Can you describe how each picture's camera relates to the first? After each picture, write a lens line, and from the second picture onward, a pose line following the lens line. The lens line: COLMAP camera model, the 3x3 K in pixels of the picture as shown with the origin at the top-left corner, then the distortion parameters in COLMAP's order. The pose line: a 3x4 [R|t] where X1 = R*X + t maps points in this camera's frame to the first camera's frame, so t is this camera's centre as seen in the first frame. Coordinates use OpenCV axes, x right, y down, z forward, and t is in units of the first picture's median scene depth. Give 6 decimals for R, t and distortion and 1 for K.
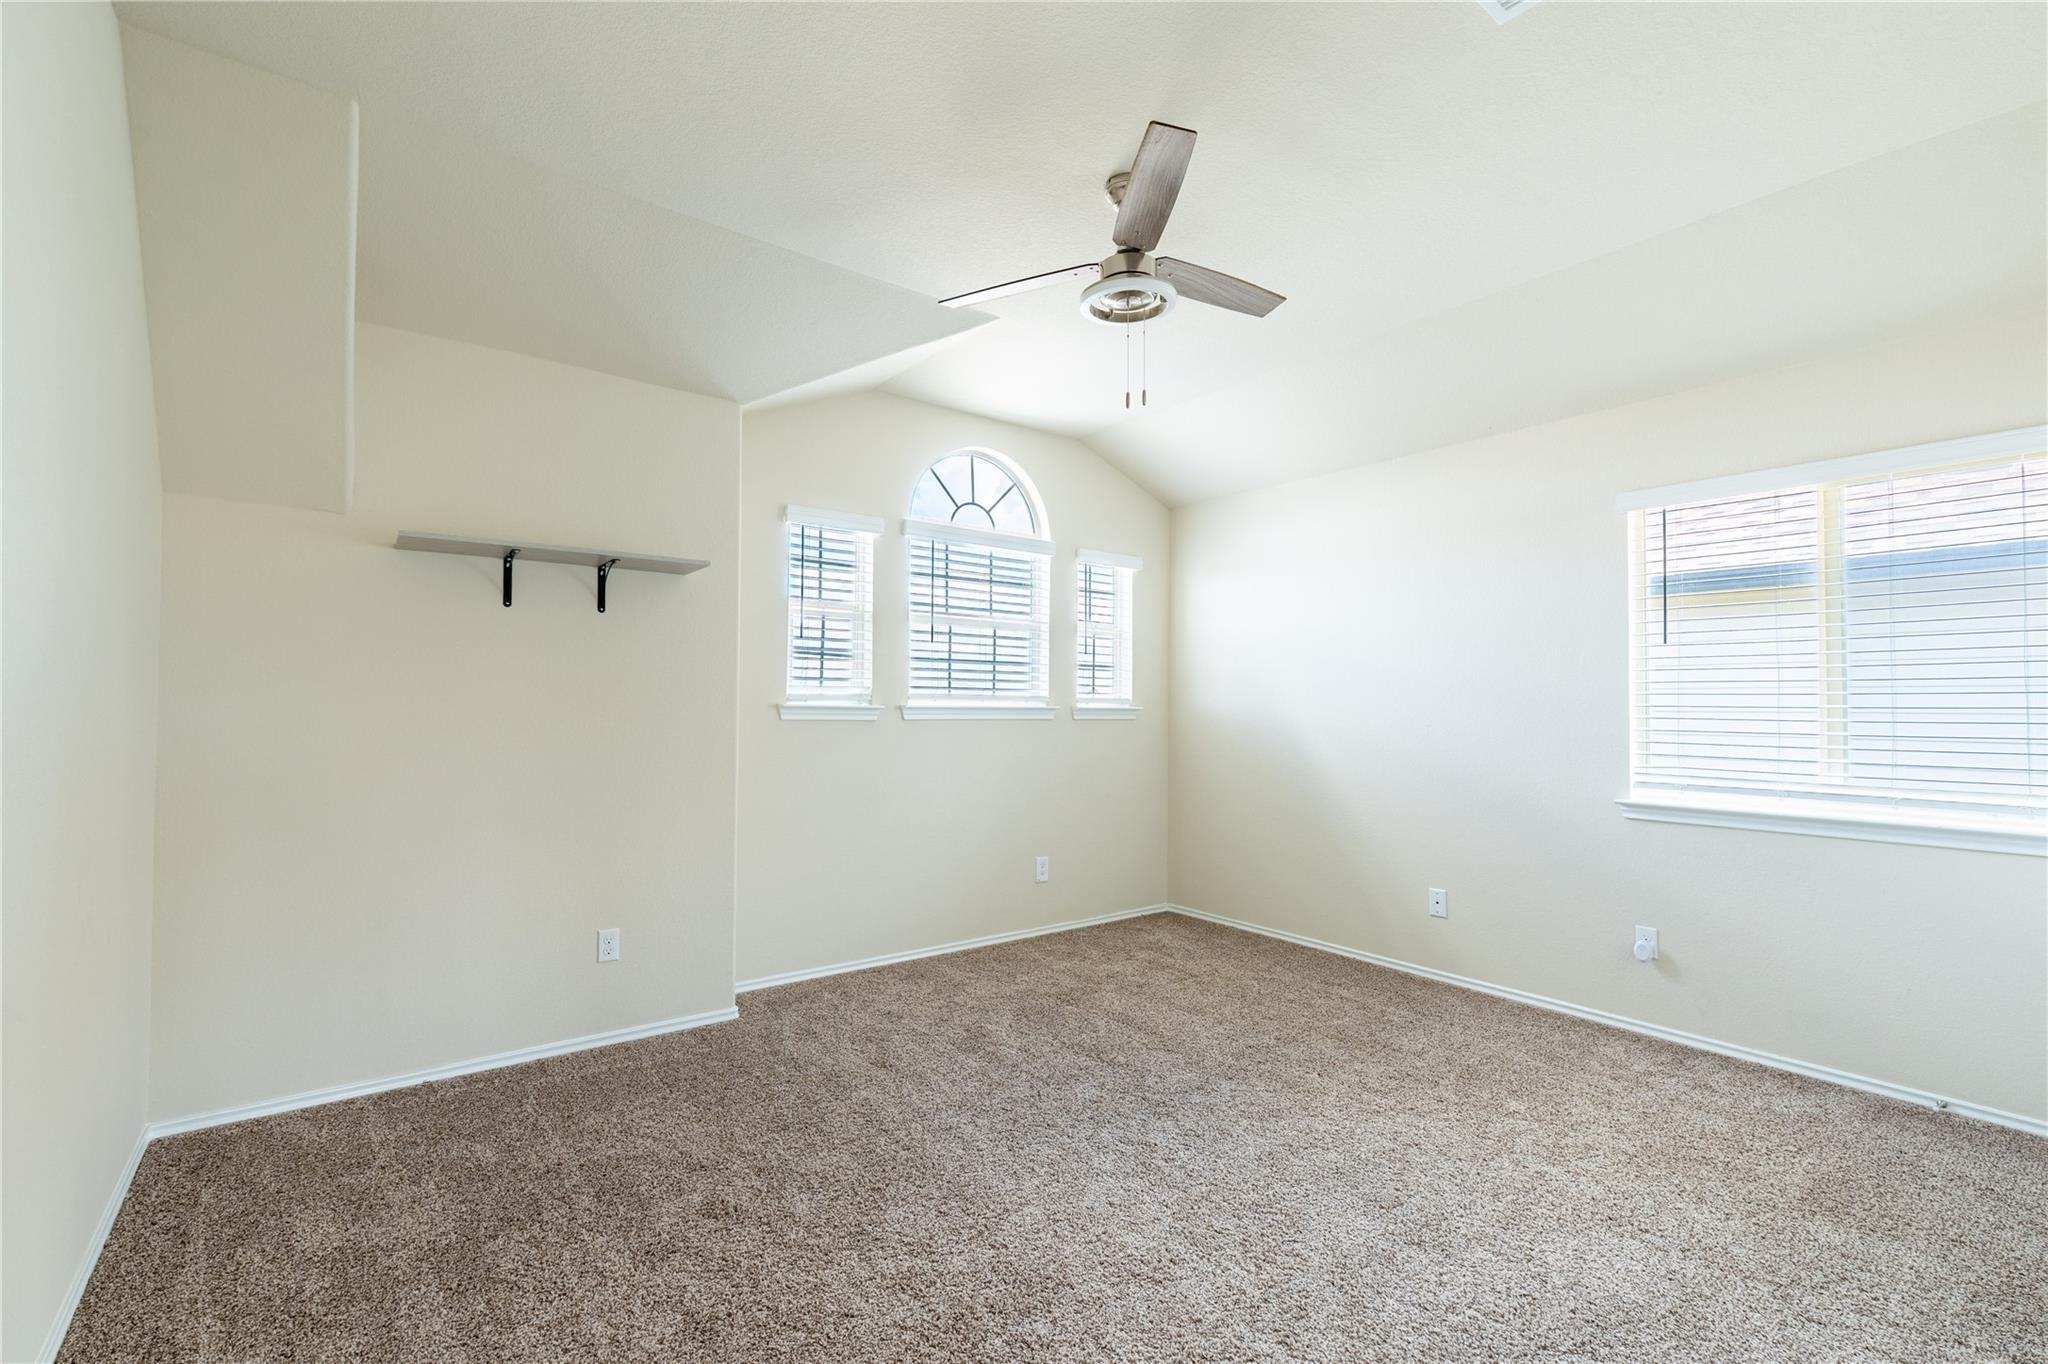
lens RADIAL K [[891.3, 0, 1023.7], [0, 891.3, 697.6], [0, 0, 1]] dist [-0.004664, -0.000200]
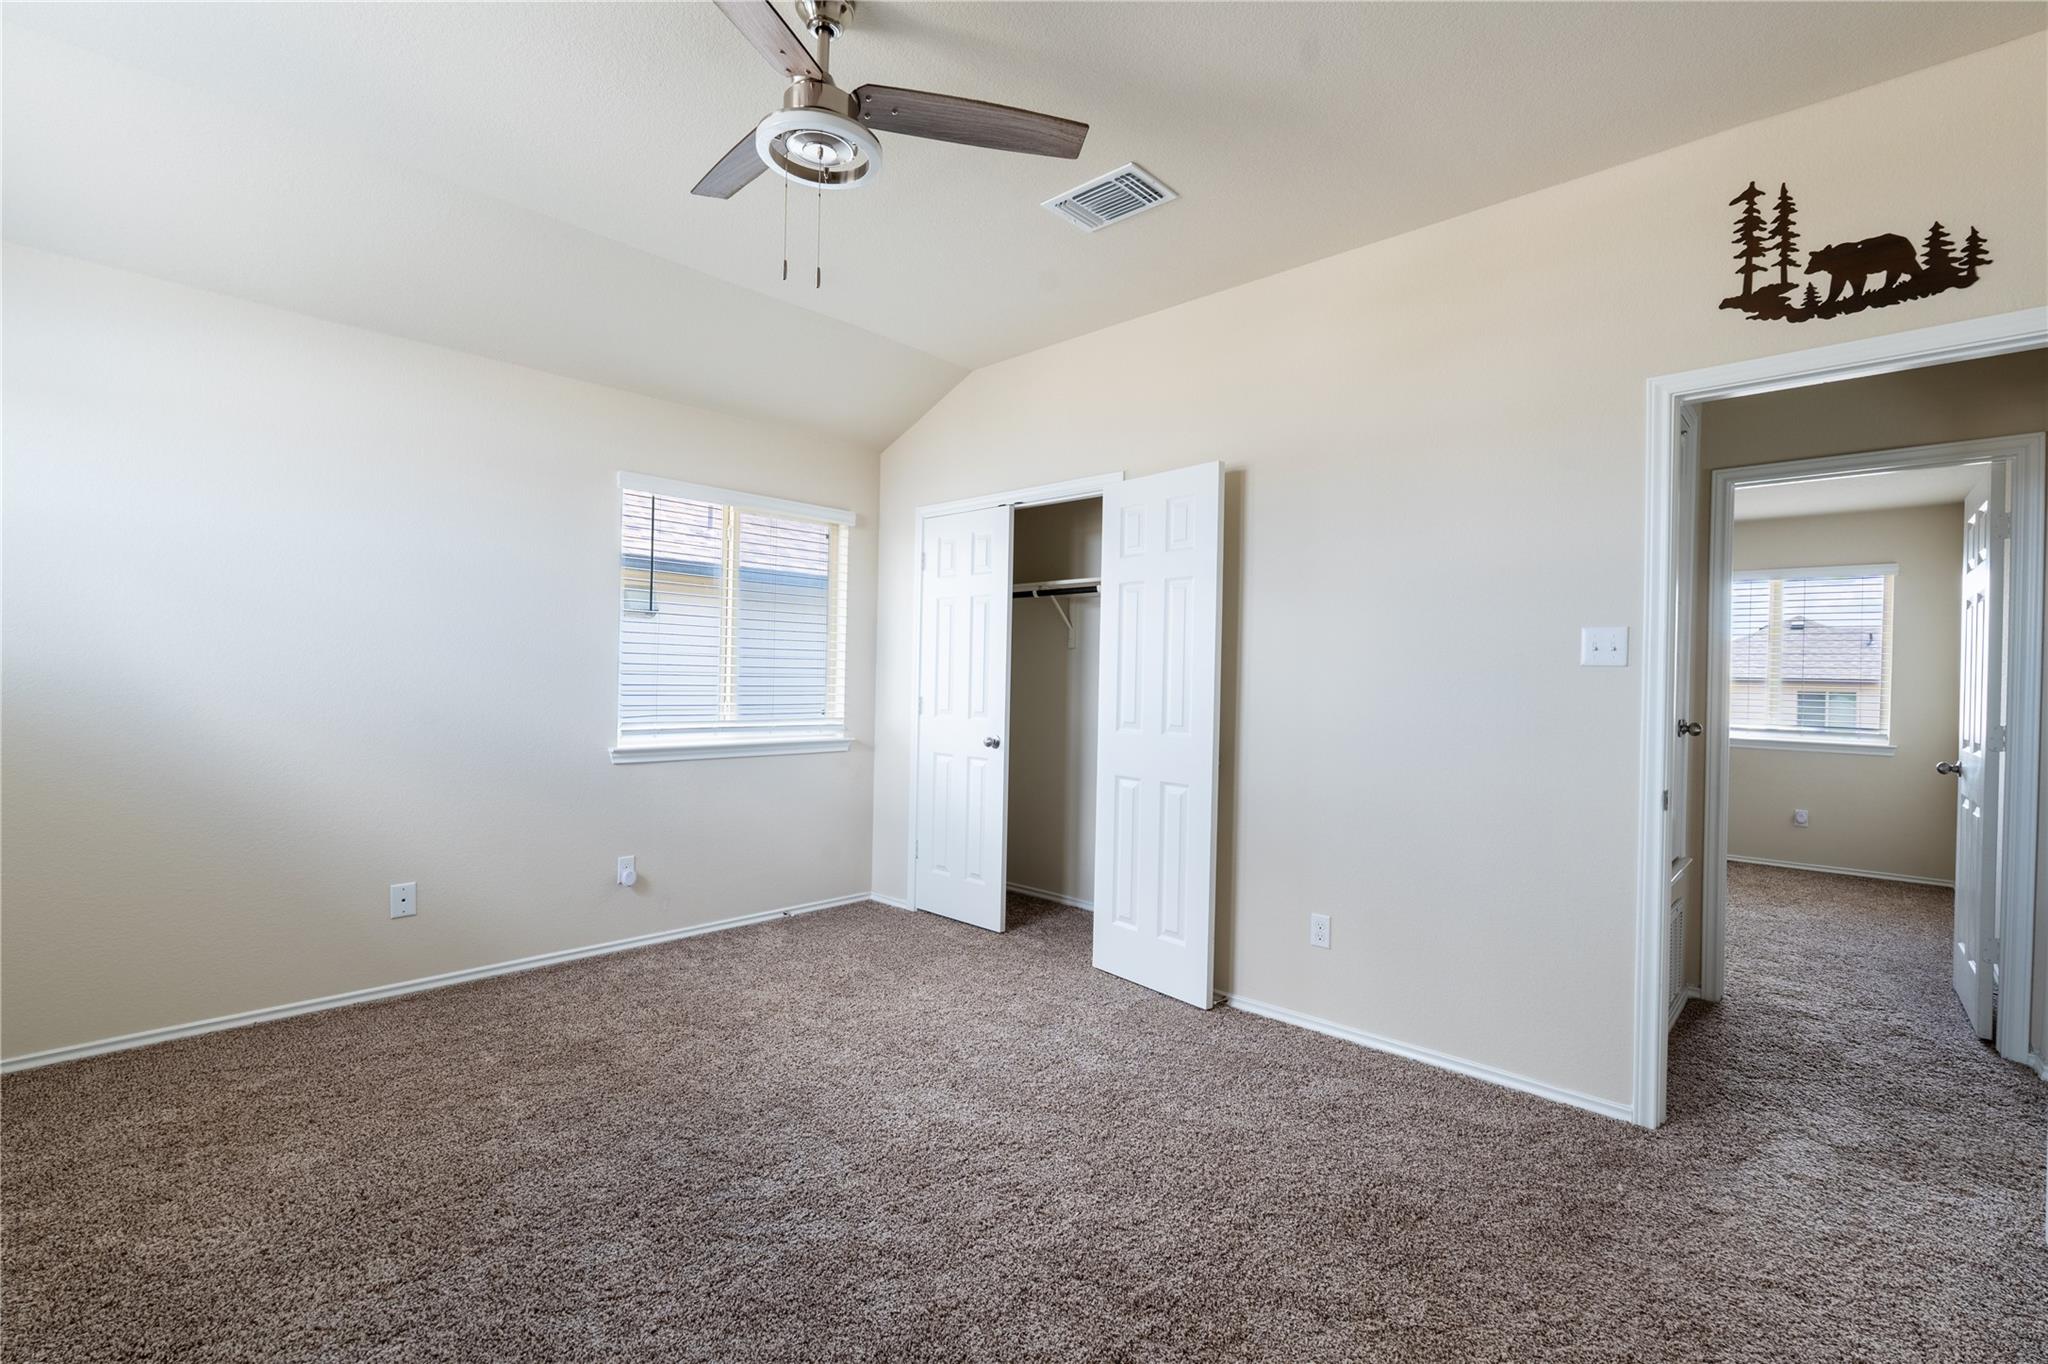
lens RADIAL K [[891.3, 0, 1023.9], [0, 891.3, 675.5], [0, 0, 1]] dist [-0.004664, -0.000200]
pose [[-0.171185, -0.005125, 0.985226, -0.581780], [-0.028580, 0.999591, 0.000234, 0.009373], [-0.984824, -0.028118, -0.171261, 0.773641]]
